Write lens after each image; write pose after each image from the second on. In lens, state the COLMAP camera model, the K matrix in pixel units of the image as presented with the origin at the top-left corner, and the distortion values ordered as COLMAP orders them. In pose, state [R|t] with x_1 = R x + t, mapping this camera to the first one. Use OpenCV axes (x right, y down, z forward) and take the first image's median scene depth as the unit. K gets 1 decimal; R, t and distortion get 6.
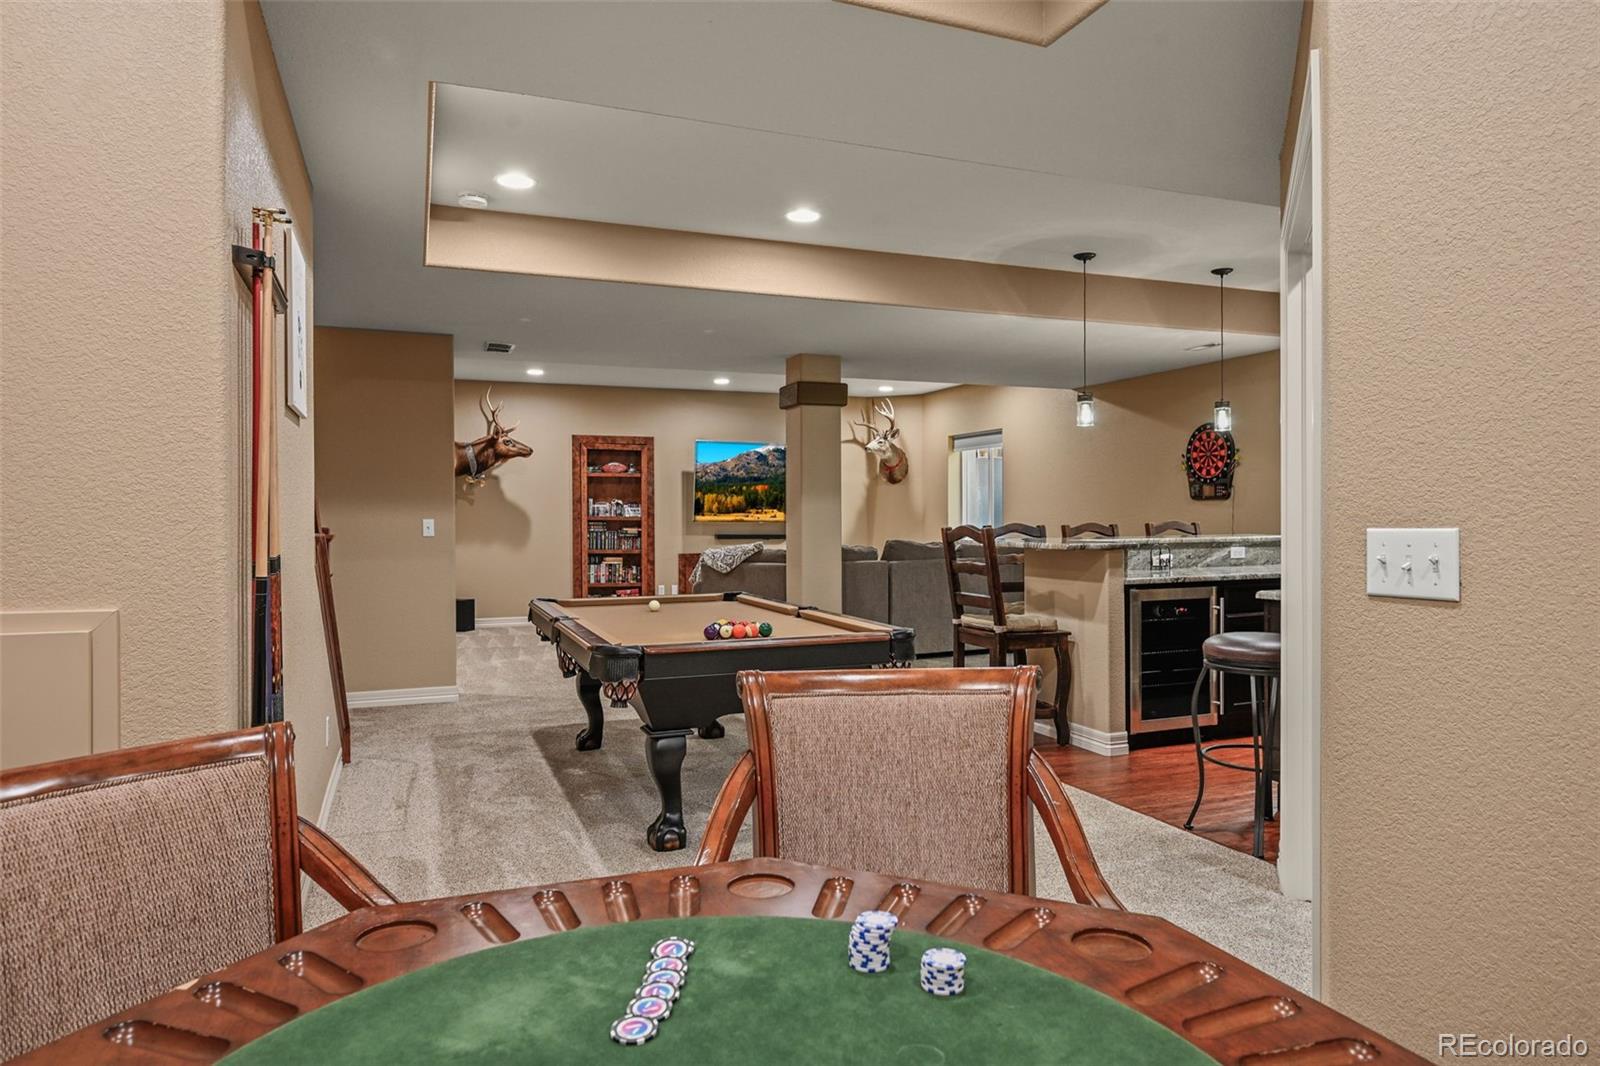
lens RADIAL K [[998.6, 0, 797.2], [0, 998.6, 527.6], [0, 0, 1]] dist [0.005766, 0.000362]
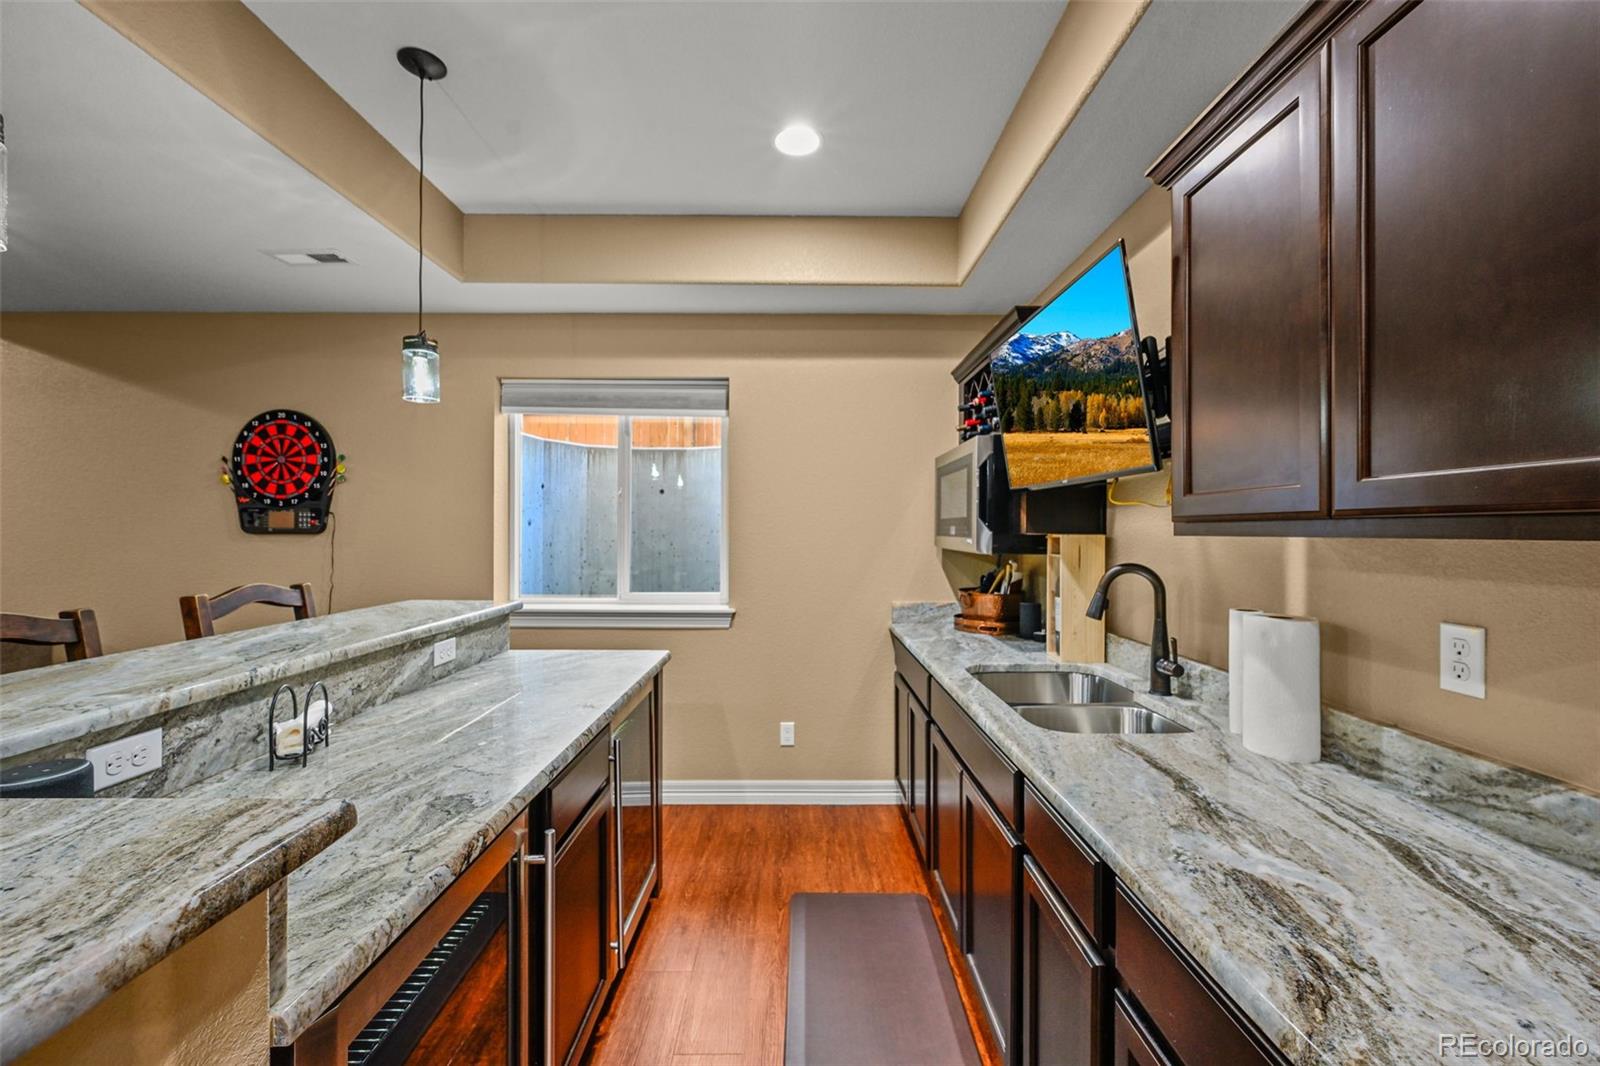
lens RADIAL K [[626.8, 0, 794.2], [0, 626.8, 533.9], [0, 0, 1]] dist [-0.001663, -0.000065]
pose [[0.361188, -0.000049, 0.932493, 0.168402], [0.005781, 0.999981, -0.002187, -0.025661], [-0.932475, 0.006181, 0.361182, 0.575321]]
